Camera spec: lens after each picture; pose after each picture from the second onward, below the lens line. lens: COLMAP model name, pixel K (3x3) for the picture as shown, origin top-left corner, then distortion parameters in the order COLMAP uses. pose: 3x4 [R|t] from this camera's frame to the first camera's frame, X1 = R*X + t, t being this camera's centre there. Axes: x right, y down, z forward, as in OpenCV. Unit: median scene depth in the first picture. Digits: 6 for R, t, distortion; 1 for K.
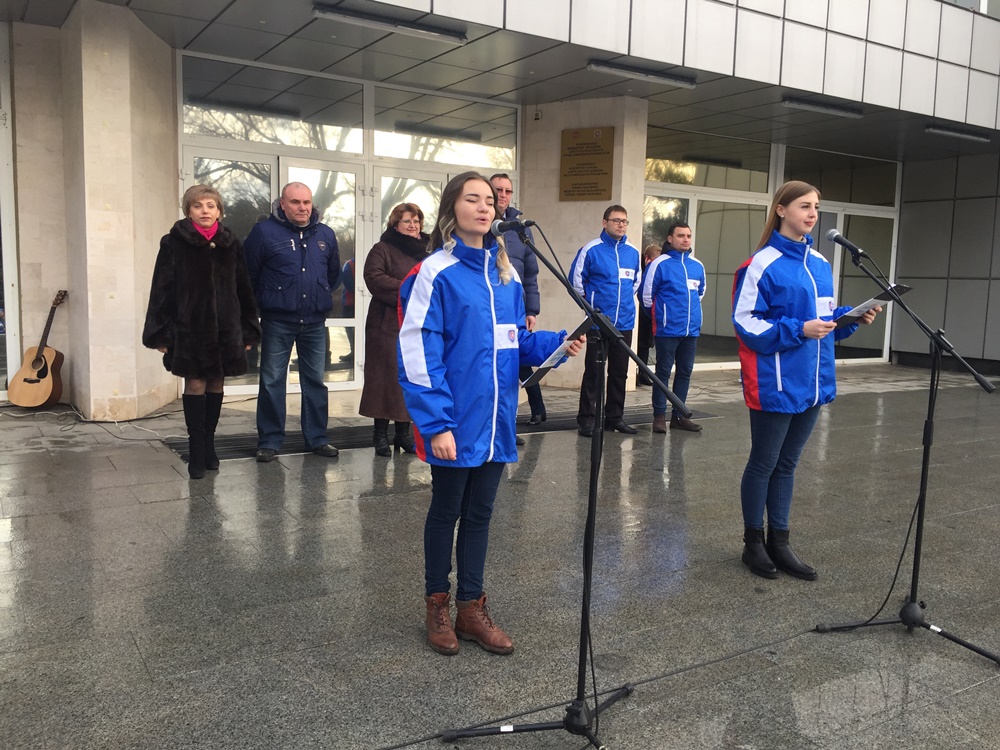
lens RADIAL K [[870.0, 0, 502.7], [0, 870.0, 378.0], [0, 0, 1]] dist [0.062198, -0.060897]
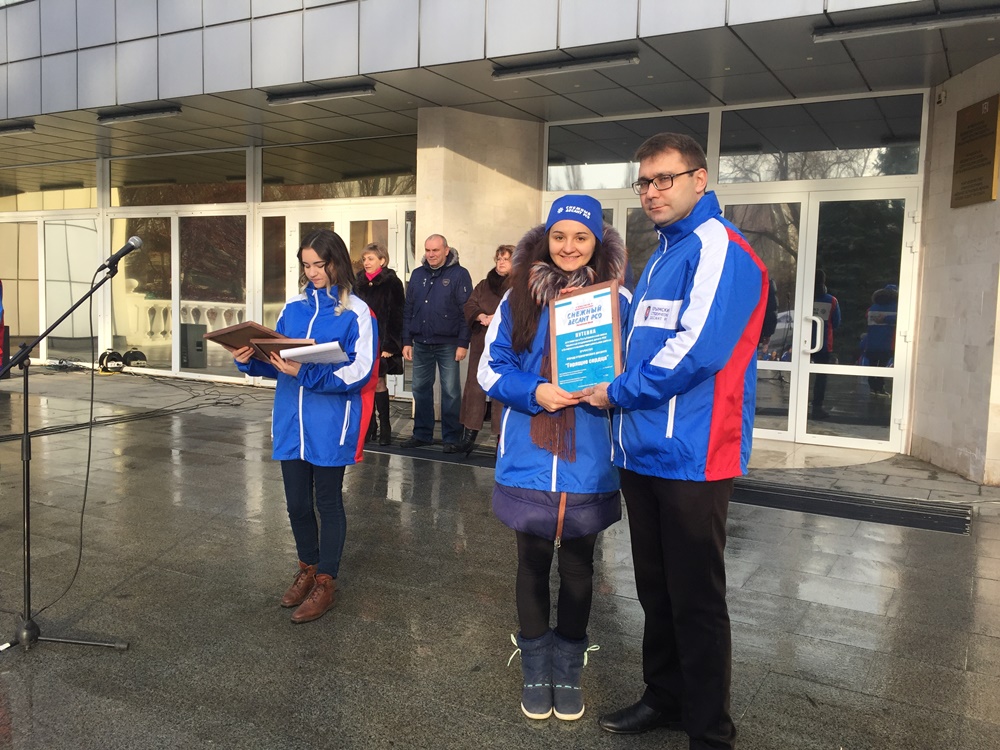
lens RADIAL K [[870.0, 0, 504.0], [0, 870.0, 370.9], [0, 0, 1]] dist [0.062198, -0.060897]
pose [[0.493425, 0.048166, -0.868454, 0.847244], [-0.110353, 0.993864, -0.007578, -0.034071], [0.862760, 0.099575, 0.495712, 0.523824]]
